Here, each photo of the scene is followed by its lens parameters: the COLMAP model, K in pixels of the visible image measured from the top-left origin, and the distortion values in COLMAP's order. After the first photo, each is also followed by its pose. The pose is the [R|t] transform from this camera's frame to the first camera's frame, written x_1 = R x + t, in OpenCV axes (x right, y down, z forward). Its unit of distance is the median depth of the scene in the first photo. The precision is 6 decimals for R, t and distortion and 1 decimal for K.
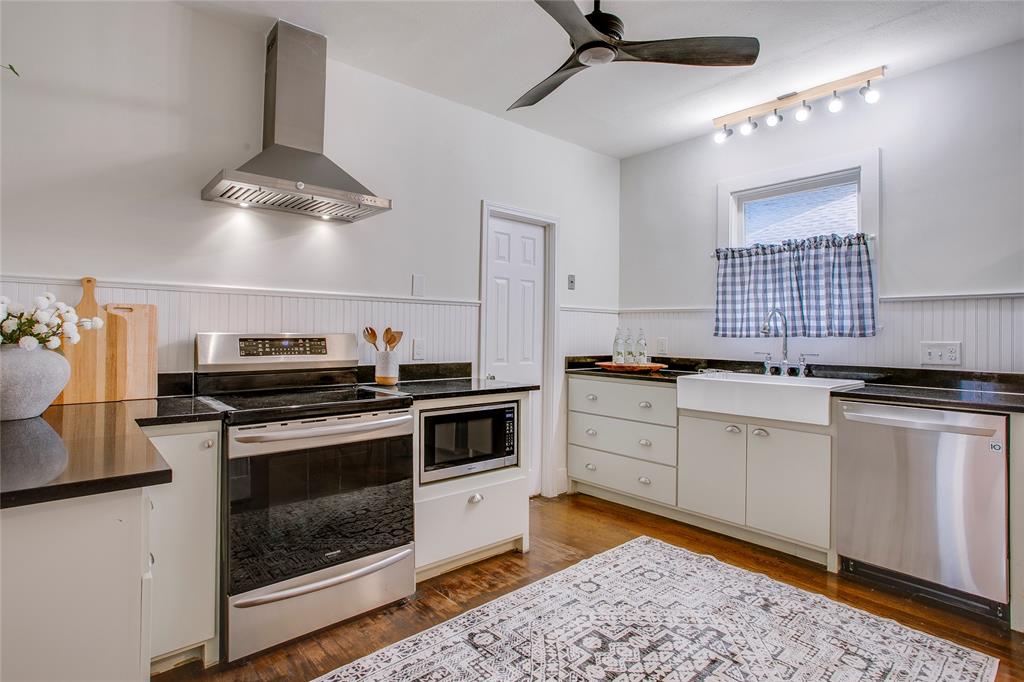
lens RADIAL K [[516.4, 0, 507.5], [0, 516.4, 327.1], [0, 0, 1]] dist [-0.072423, 0.034796]
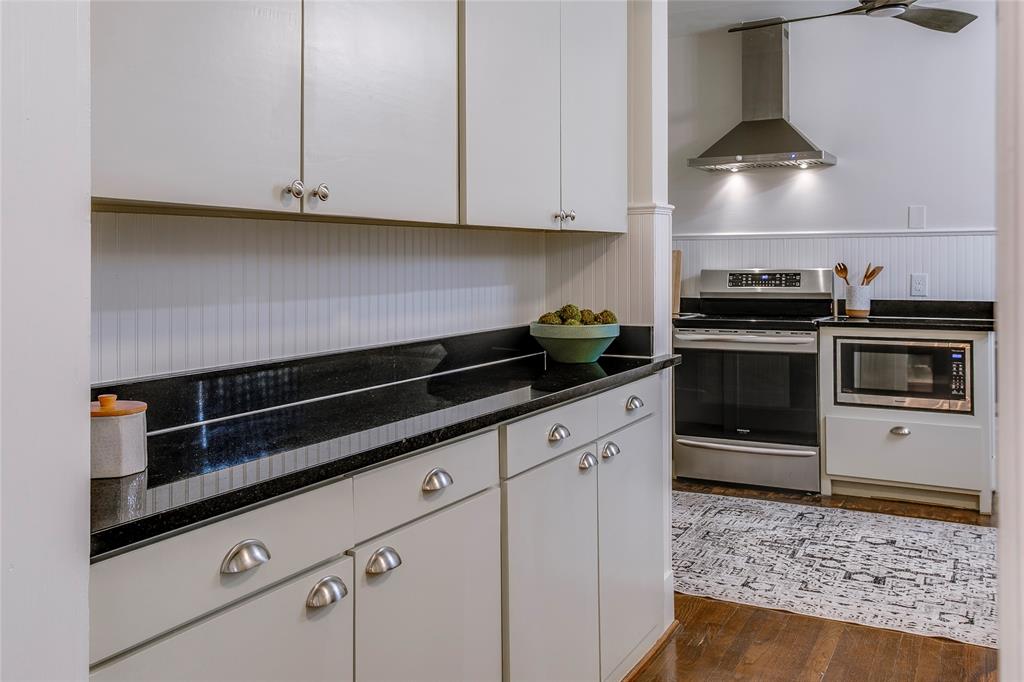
lens RADIAL K [[929.8, 0, 439.3], [0, 929.8, 262.0], [0, 0, 1]] dist [0.019941, 0.010702]
pose [[0.318842, -0.014721, -0.947694, 1.405961], [0.017897, 0.999795, -0.009509, 0.002237], [0.947639, -0.013929, 0.319040, -0.448359]]
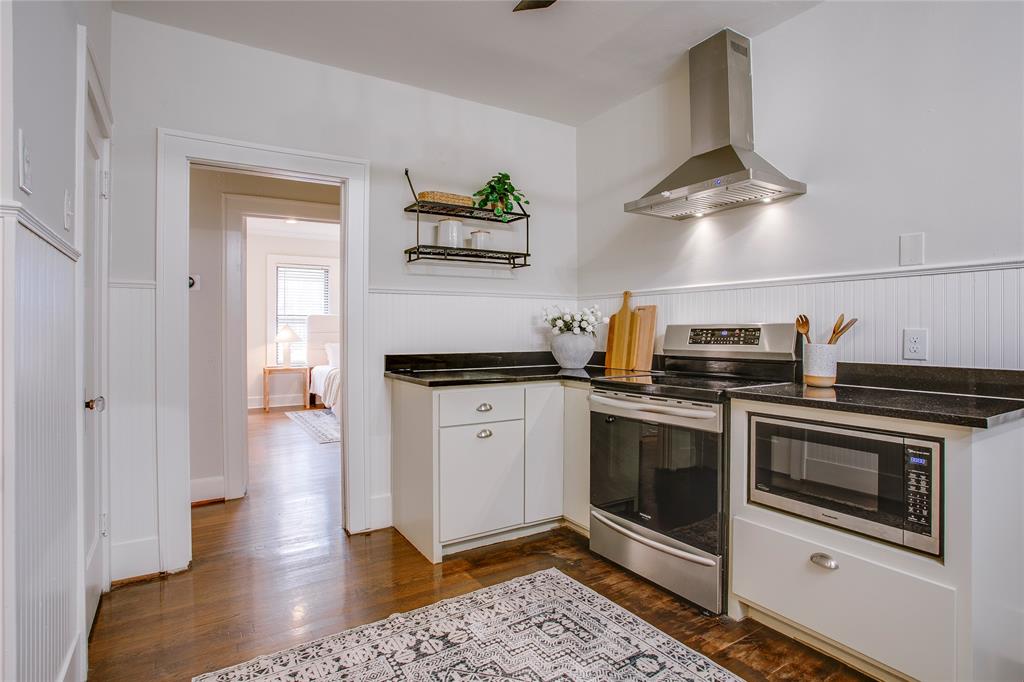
lens RADIAL K [[506.3, 0, 502.4], [0, 506.3, 325.4], [0, 0, 1]] dist [-0.037688, 0.000981]
pose [[-0.154476, -0.017929, -0.987834, 0.658514], [0.013481, 0.999704, -0.020253, 0.029547], [0.987905, -0.016445, -0.154189, 0.684211]]
